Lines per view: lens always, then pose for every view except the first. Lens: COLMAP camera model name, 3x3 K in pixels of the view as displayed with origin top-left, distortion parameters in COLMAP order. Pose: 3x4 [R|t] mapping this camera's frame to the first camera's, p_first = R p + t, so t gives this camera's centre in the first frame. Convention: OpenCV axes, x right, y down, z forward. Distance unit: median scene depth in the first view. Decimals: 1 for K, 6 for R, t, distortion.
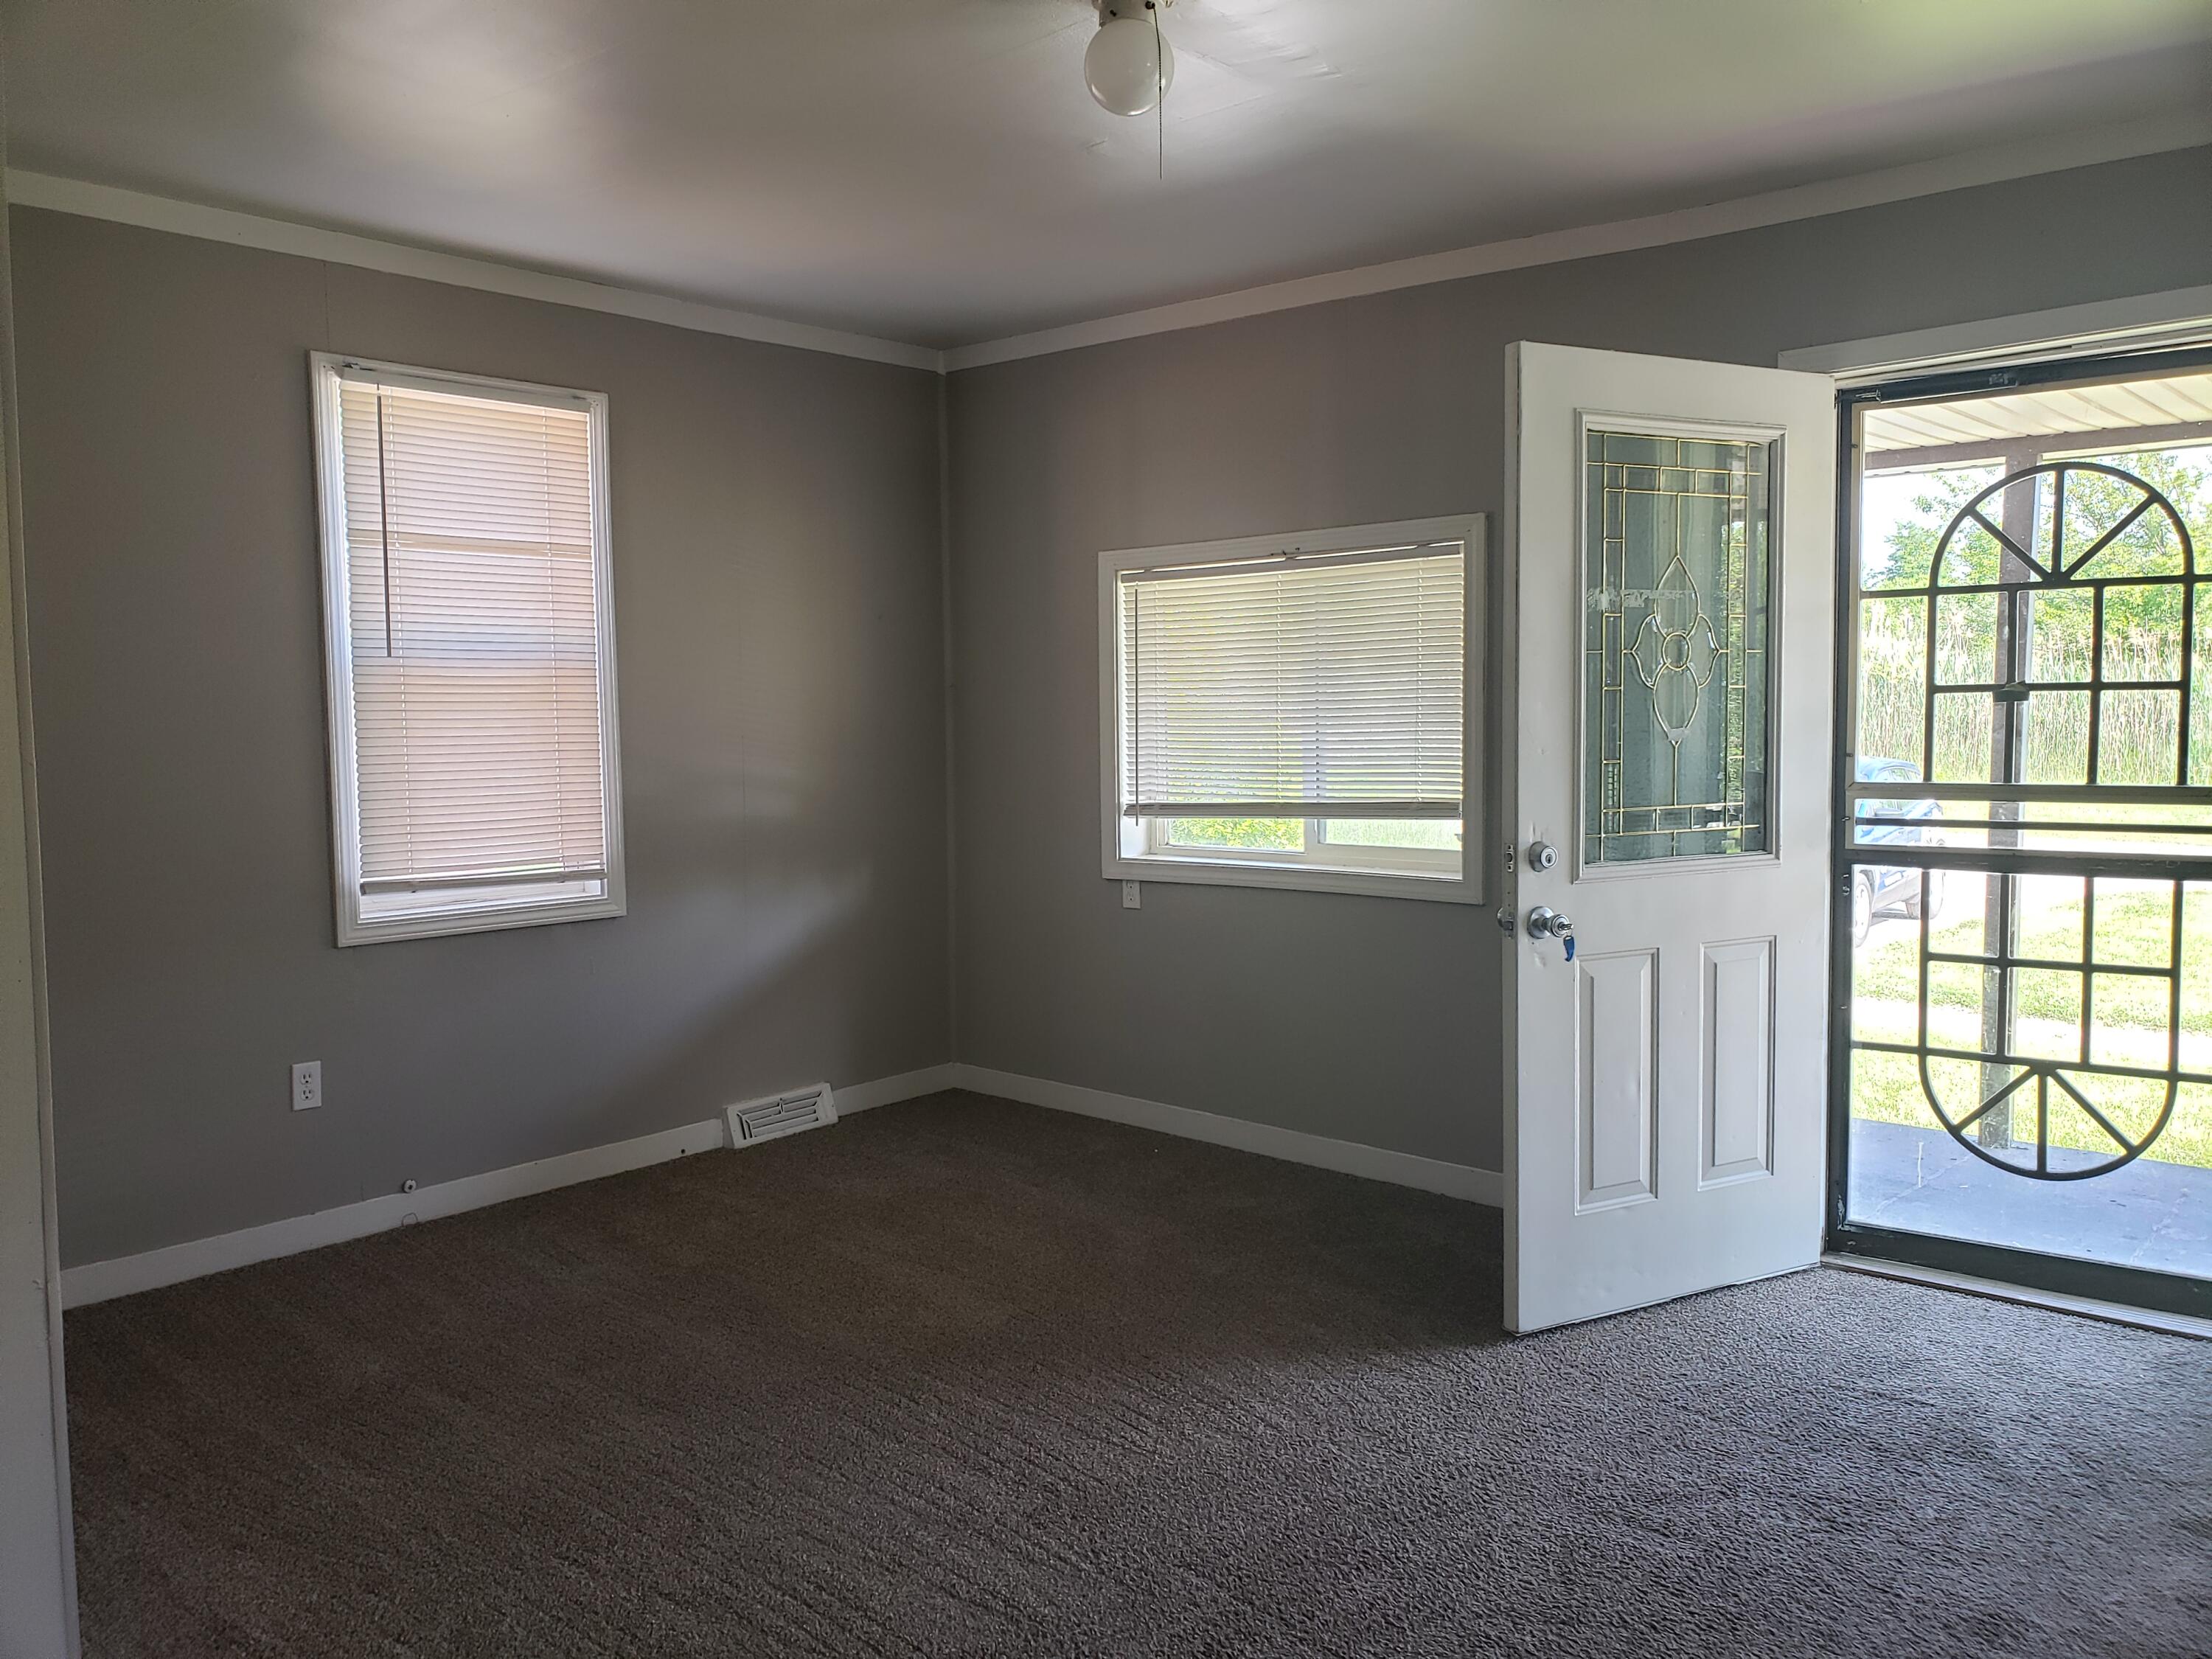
lens RADIAL K [[1747.9, 0, 1100.6], [0, 1747.9, 829.4], [0, 0, 1]] dist [0.066951, -0.068311]
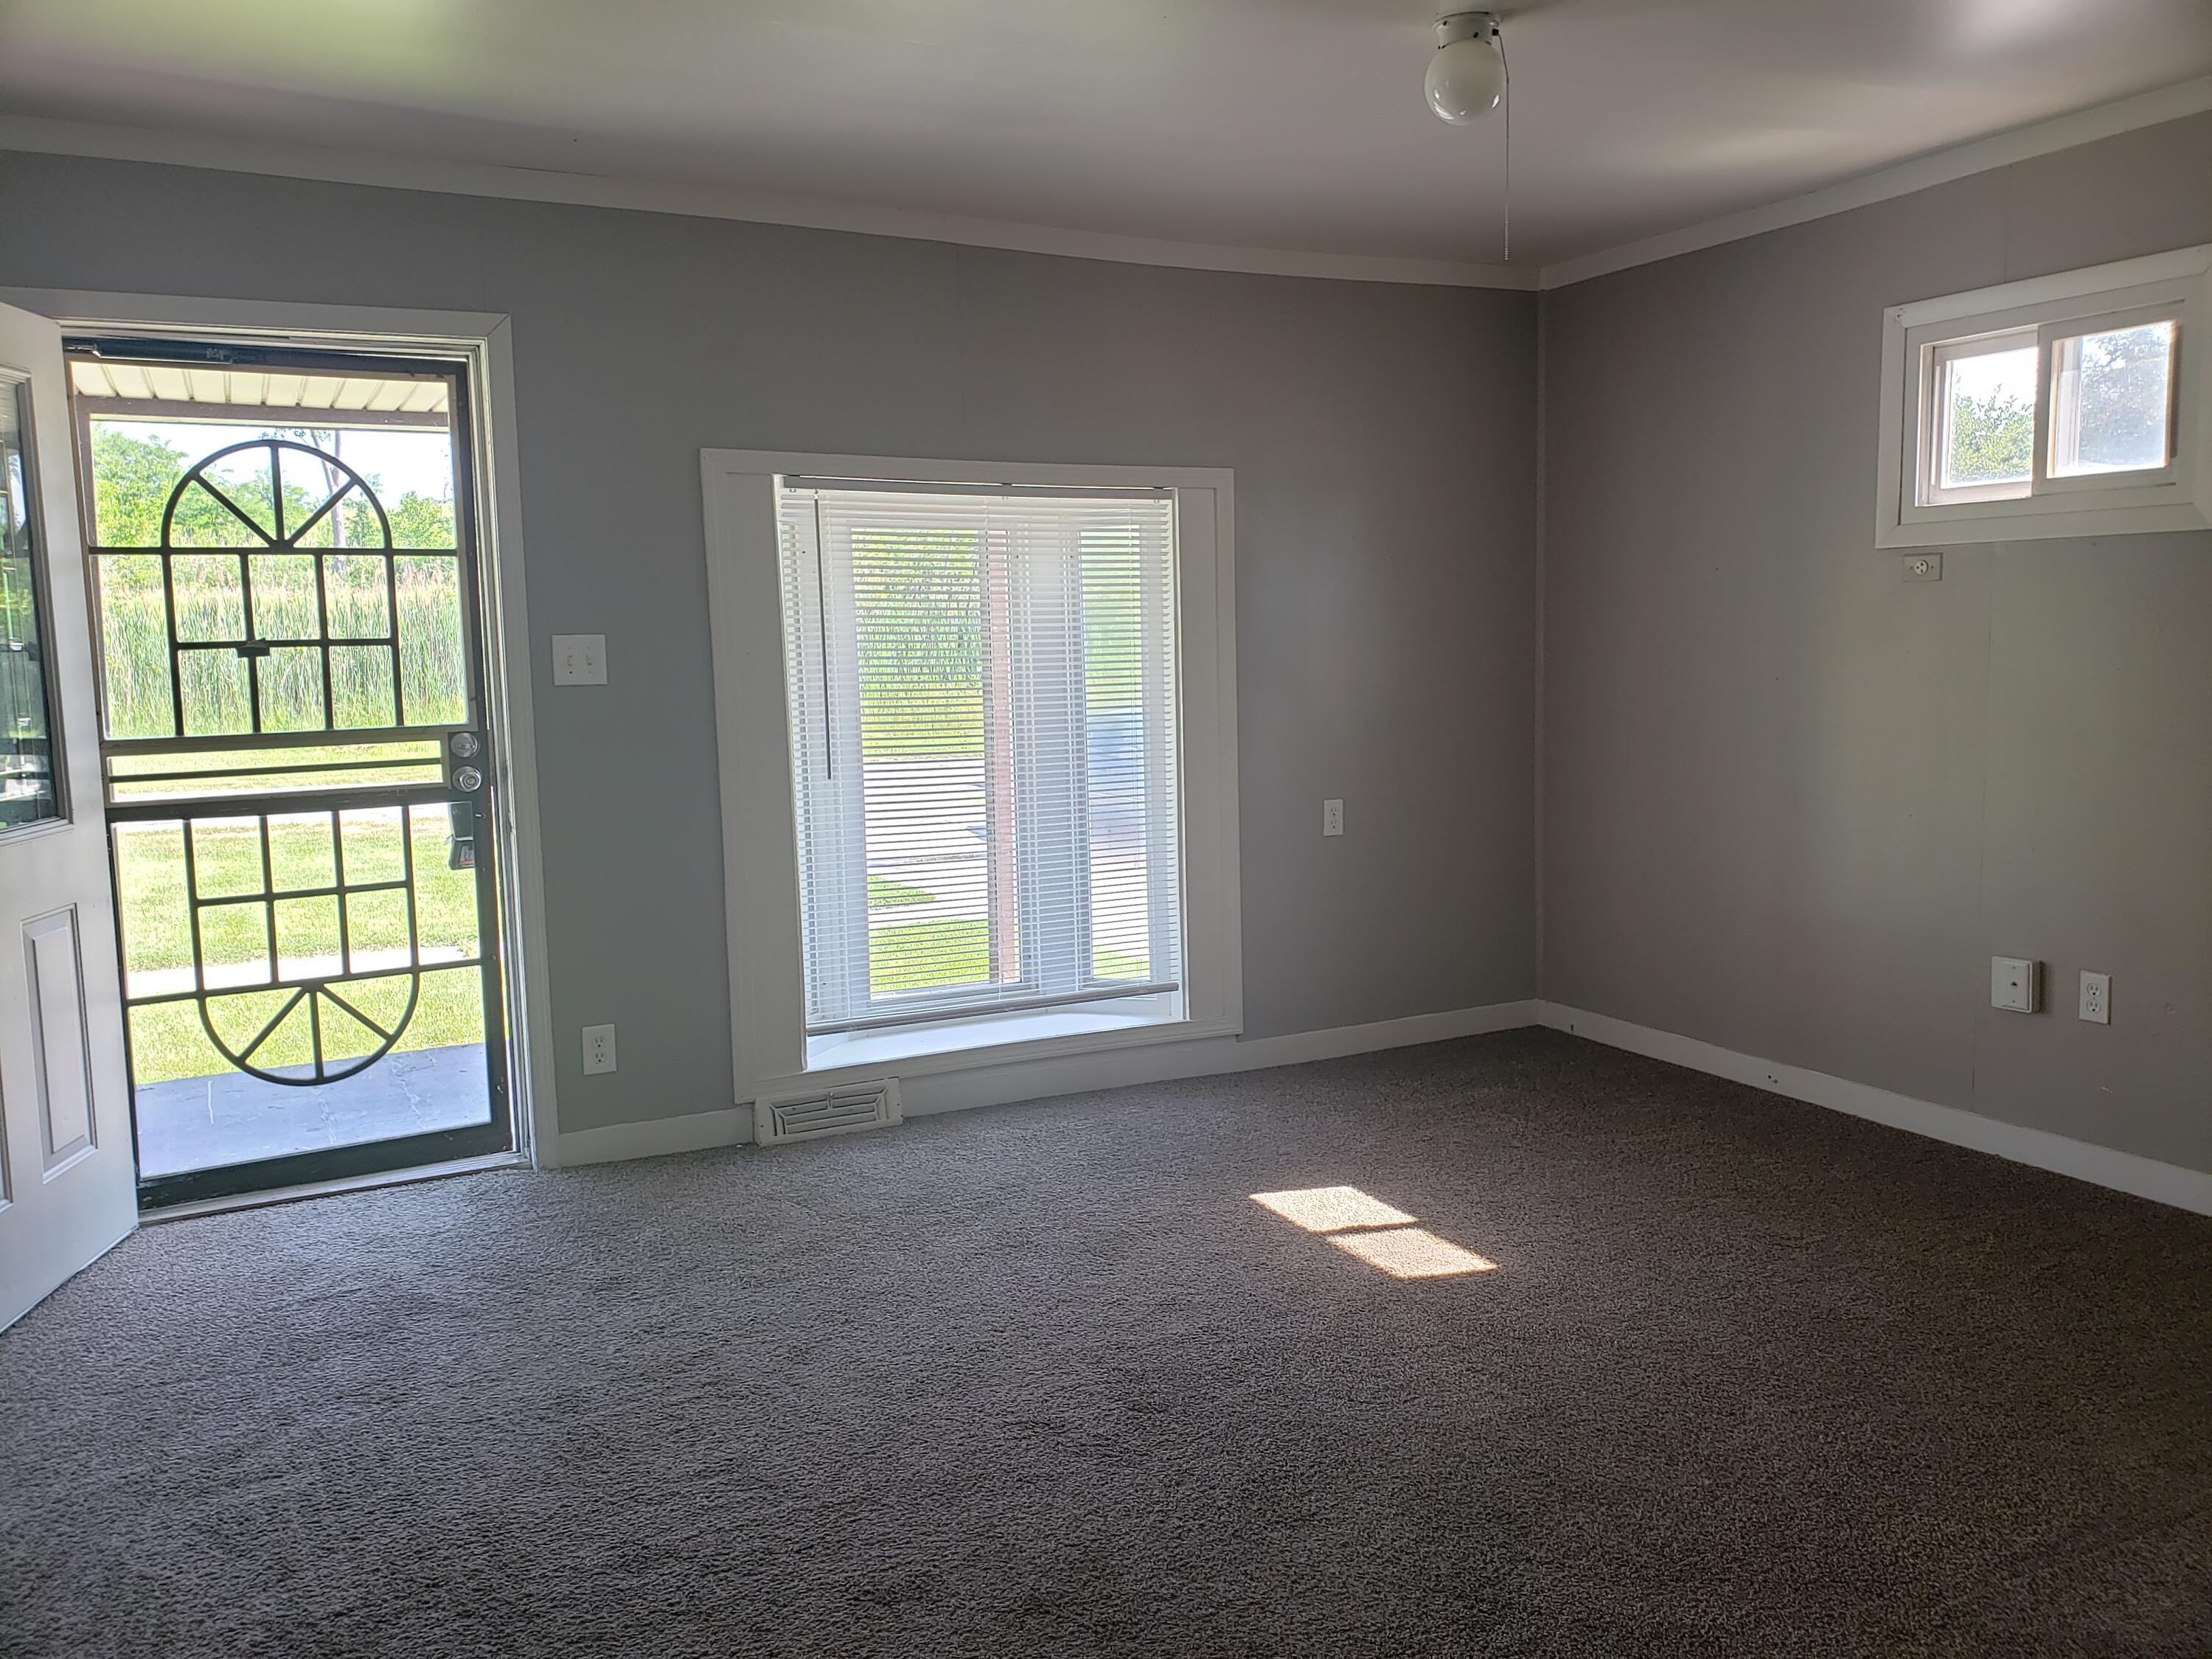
lens RADIAL K [[1747.9, 0, 1100.6], [0, 1747.9, 829.4], [0, 0, 1]] dist [0.066951, -0.068311]
pose [[0.365459, -0.102486, 0.925168, -0.311057], [0.083379, 0.993529, 0.077123, -0.007825], [-0.927086, 0.048954, 0.371639, 0.122671]]
